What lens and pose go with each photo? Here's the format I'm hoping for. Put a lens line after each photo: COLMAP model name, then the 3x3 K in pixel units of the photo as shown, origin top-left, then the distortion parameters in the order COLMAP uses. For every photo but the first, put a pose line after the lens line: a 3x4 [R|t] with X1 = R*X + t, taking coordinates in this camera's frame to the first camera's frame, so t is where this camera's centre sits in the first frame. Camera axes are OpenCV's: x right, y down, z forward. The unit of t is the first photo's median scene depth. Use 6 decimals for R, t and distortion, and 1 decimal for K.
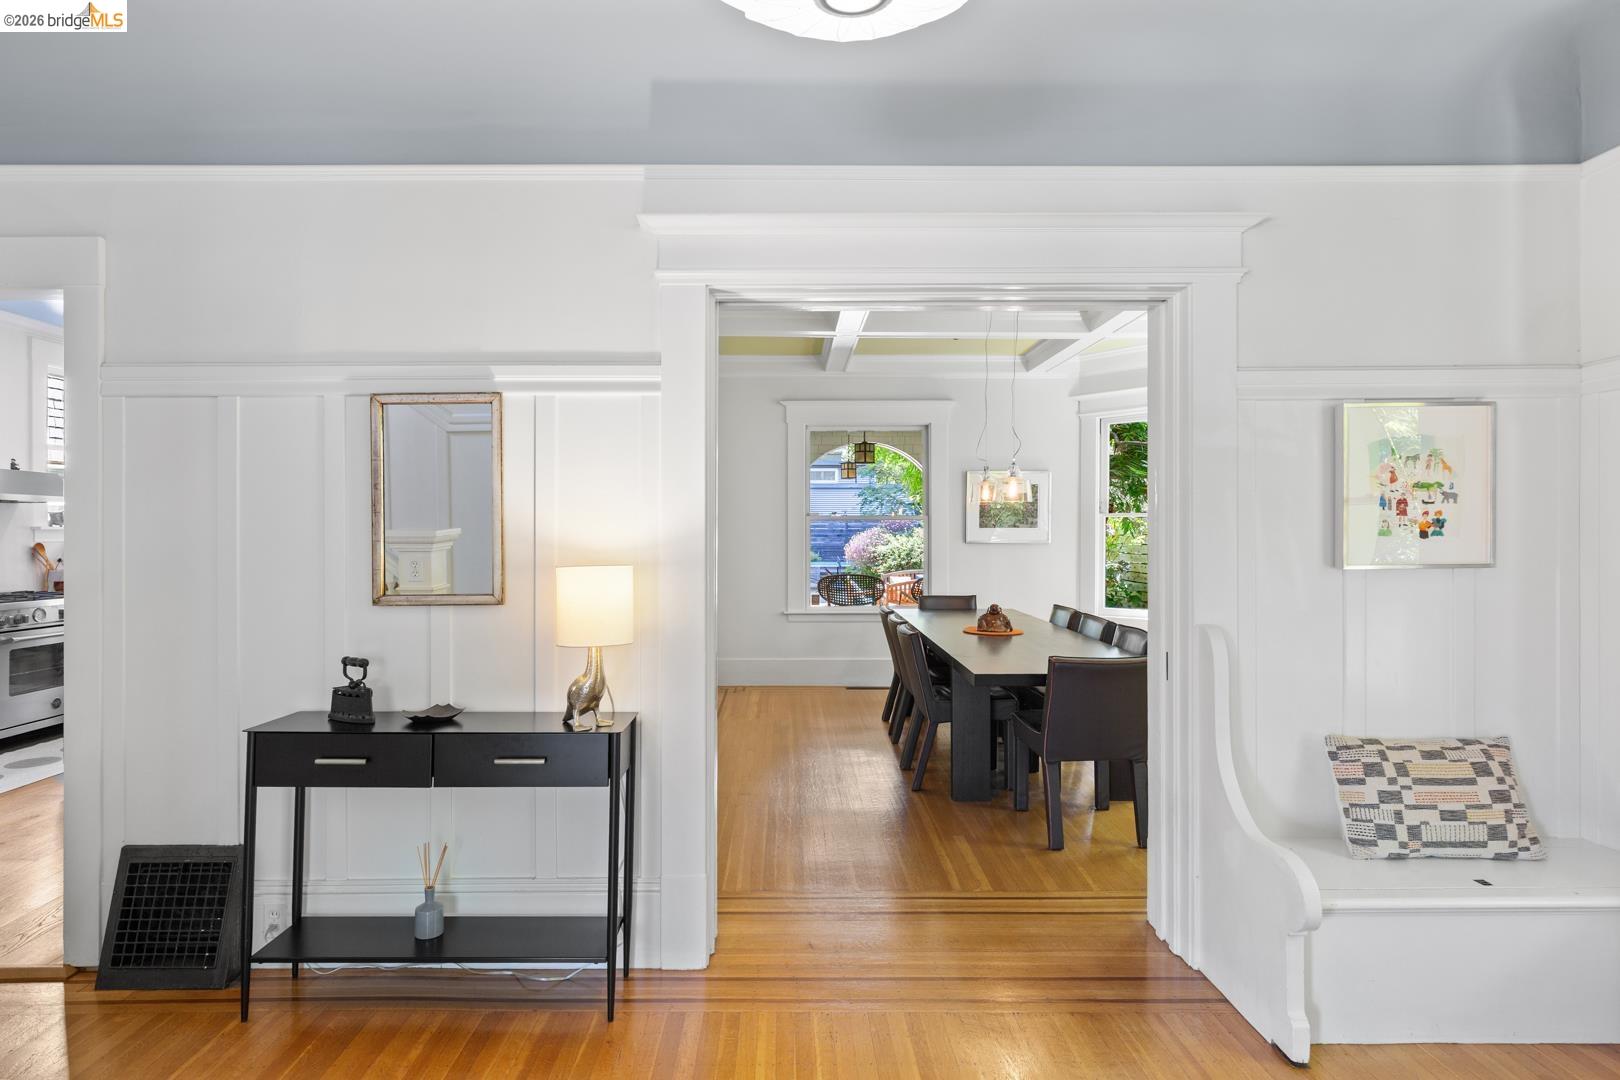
lens RADIAL K [[892.1, 0, 805.8], [0, 892.1, 533.2], [0, 0, 1]] dist [0.001287, -0.000248]
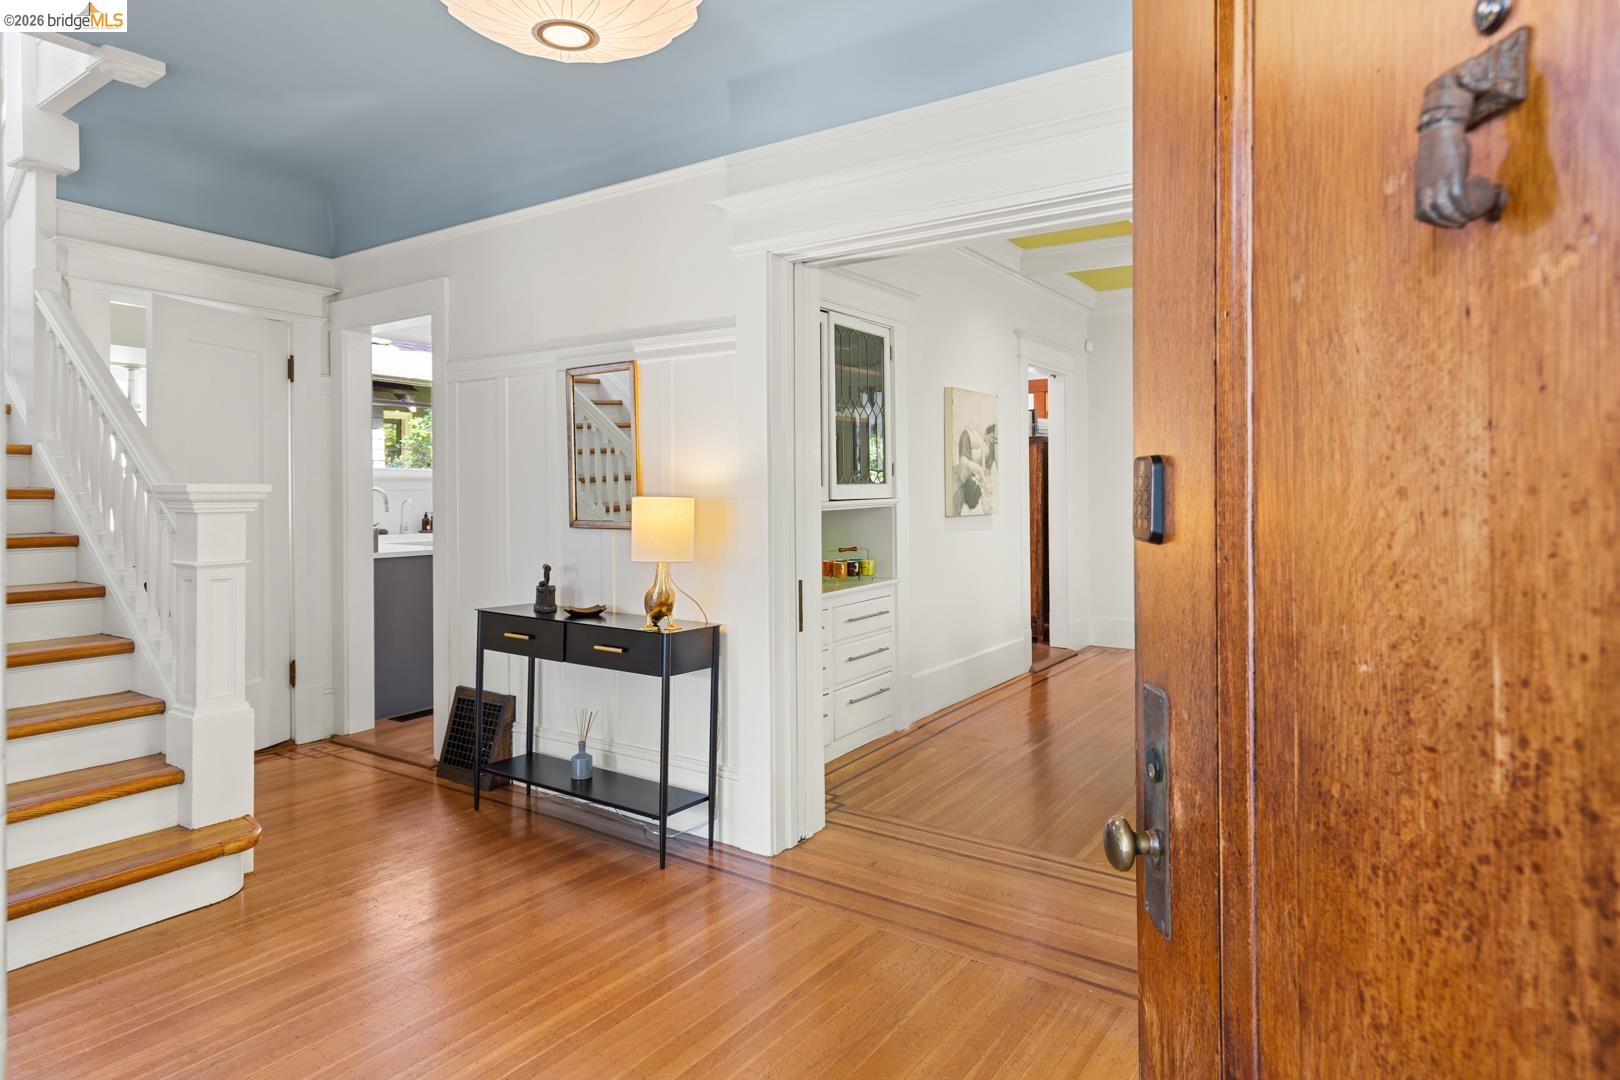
lens RADIAL K [[937.9, 0, 813.6], [0, 937.9, 498.5], [0, 0, 1]] dist [-0.000892, -0.000072]
pose [[0.821698, 0.007396, -0.569875, 0.302632], [-0.003495, 0.999962, 0.007939, 0.012092], [0.569912, -0.004531, 0.821693, 0.028190]]
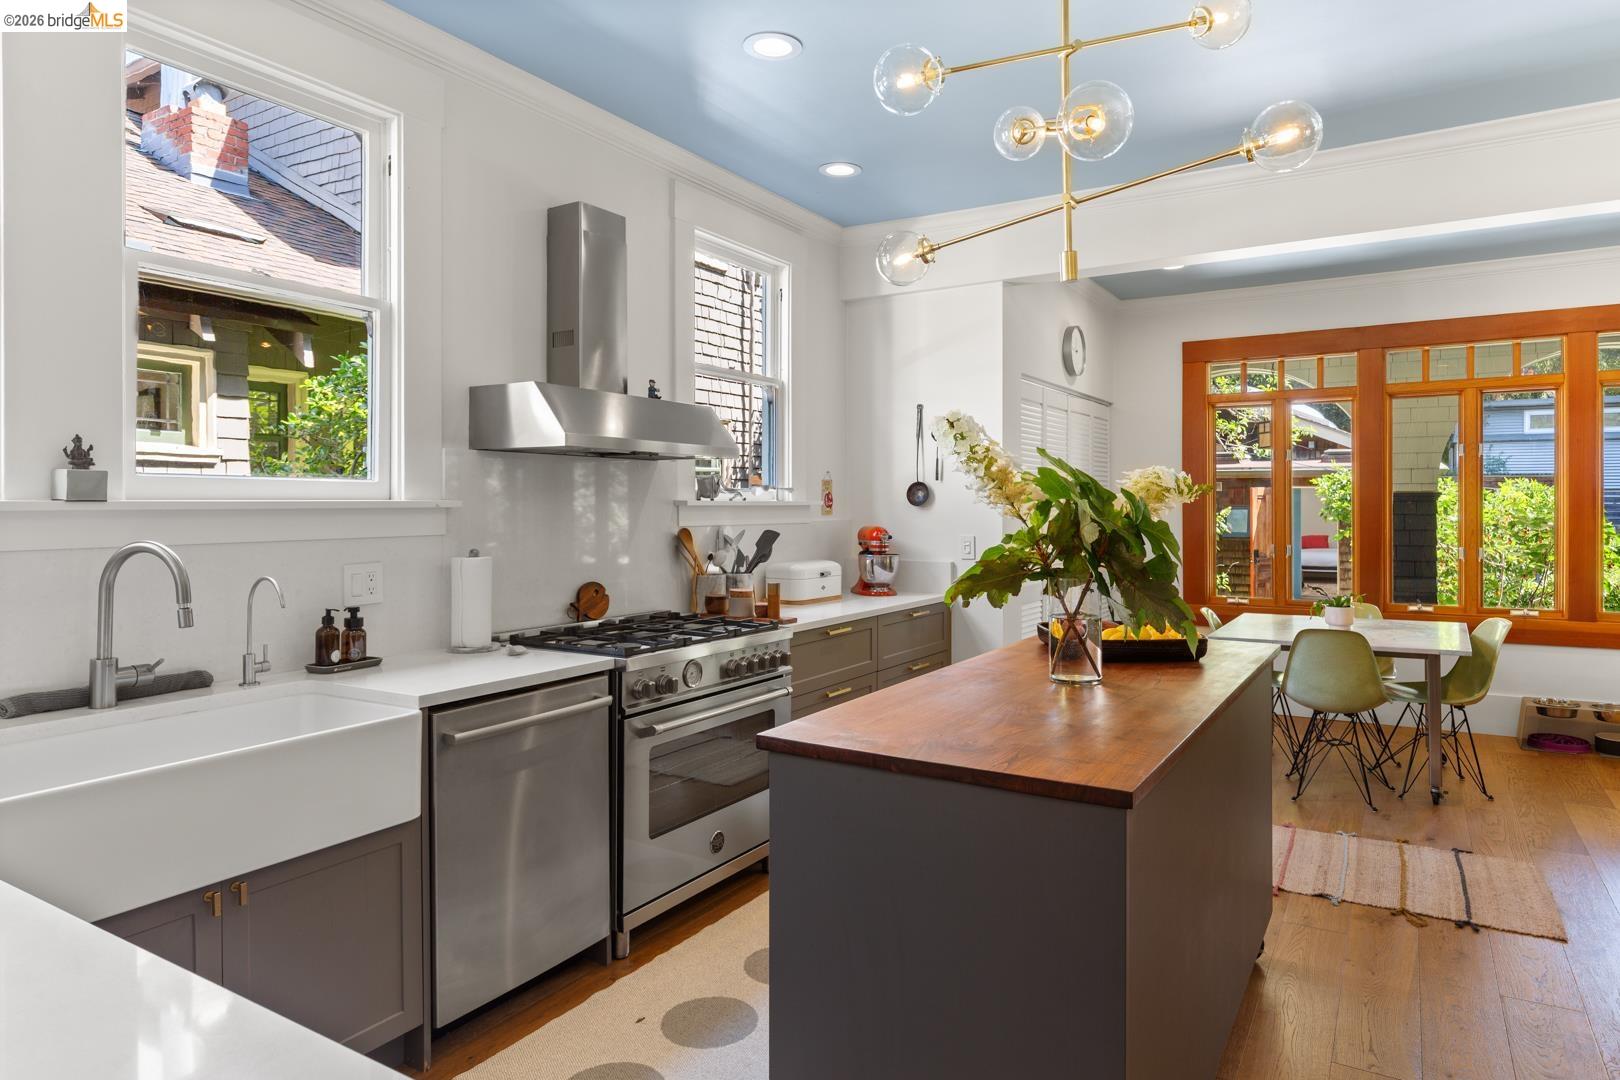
lens RADIAL K [[995.3, 0, 804.5], [0, 995.3, 512.4], [0, 0, 1]] dist [0.004718, 0.000490]
pose [[0.845476, 0.004728, -0.533993, -0.499947], [-0.000209, 0.999964, 0.008523, -0.005544], [0.534013, -0.007094, 0.845446, 0.552291]]
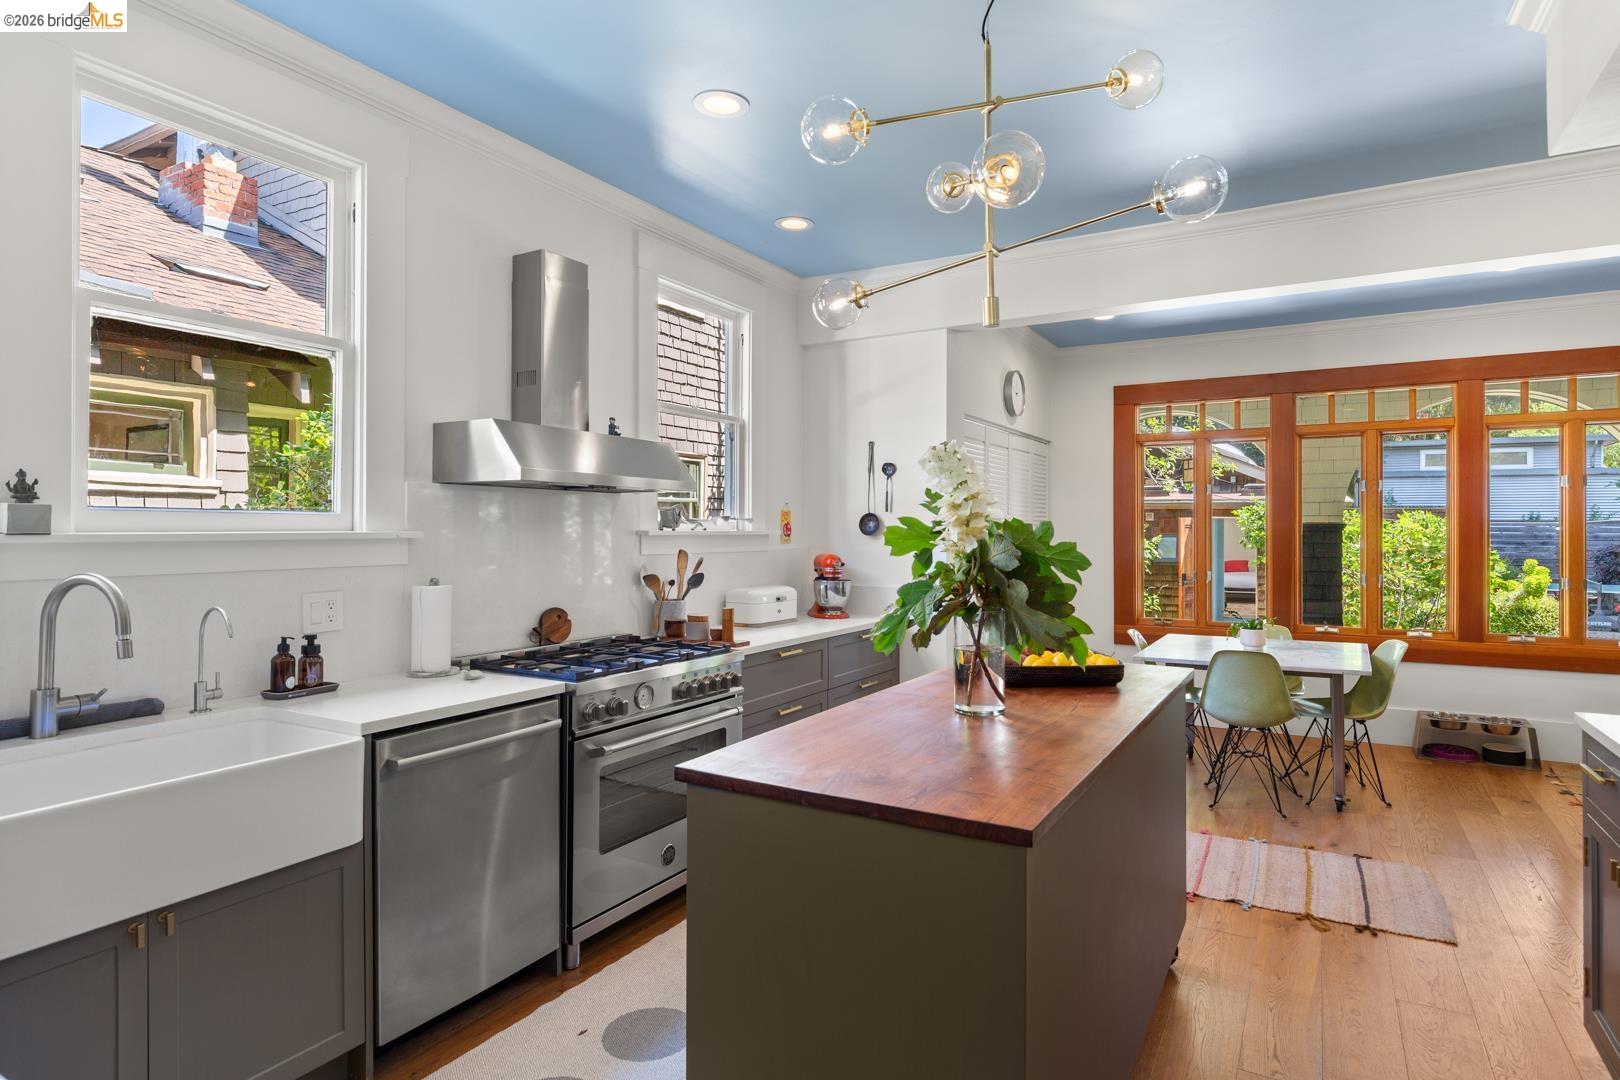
lens RADIAL K [[892.1, 0, 805.8], [0, 892.1, 533.2], [0, 0, 1]] dist [0.001287, -0.000248]
pose [[0.856772, 0.003823, -0.515681, -0.496553], [-0.002331, 0.999991, 0.003540, -0.008944], [0.515689, -0.001831, 0.856774, 0.587768]]
